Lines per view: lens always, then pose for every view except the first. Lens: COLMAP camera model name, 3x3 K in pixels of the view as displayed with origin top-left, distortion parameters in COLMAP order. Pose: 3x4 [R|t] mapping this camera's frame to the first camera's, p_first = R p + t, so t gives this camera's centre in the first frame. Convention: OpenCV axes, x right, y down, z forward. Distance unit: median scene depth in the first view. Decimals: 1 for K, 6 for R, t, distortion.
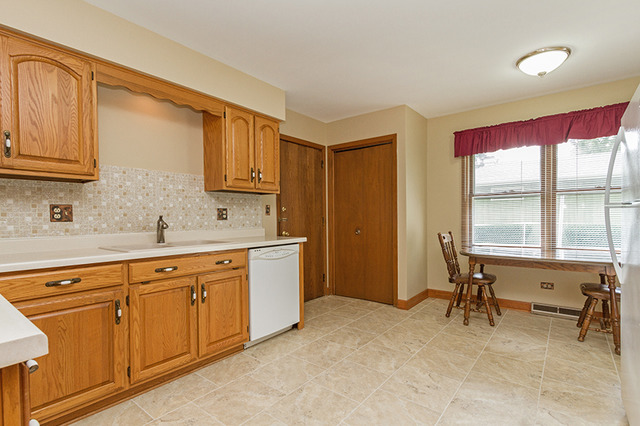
lens RADIAL K [[308.9, 0, 320.4], [0, 308.9, 221.2], [0, 0, 1]] dist [0.001902, 0.000089]
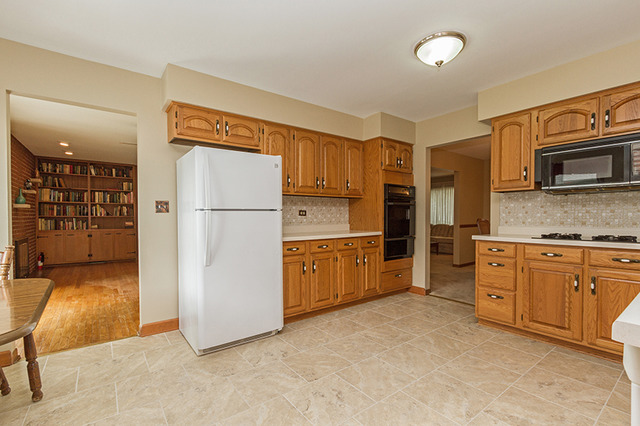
lens RADIAL K [[293.2, 0, 319.9], [0, 293.2, 219.2], [0, 0, 1]] dist [0.001612, -0.000364]
pose [[-0.966716, 0.007983, 0.255728, 0.096432], [0.013437, 0.999718, 0.019589, -0.017630], [-0.255499, 0.022373, -0.966550, 1.456726]]
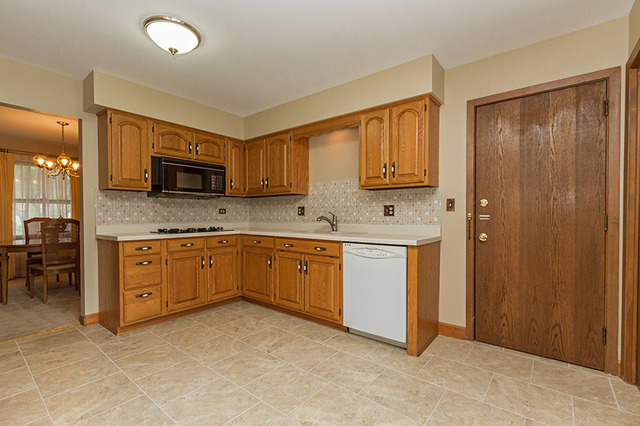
lens RADIAL K [[293.2, 0, 319.9], [0, 293.2, 219.2], [0, 0, 1]] dist [0.001612, -0.000364]
pose [[-0.011854, 0.026303, -0.999584, 0.813601], [-0.011787, 0.999581, 0.026443, -0.020110], [0.999860, 0.012096, -0.011539, 0.915164]]
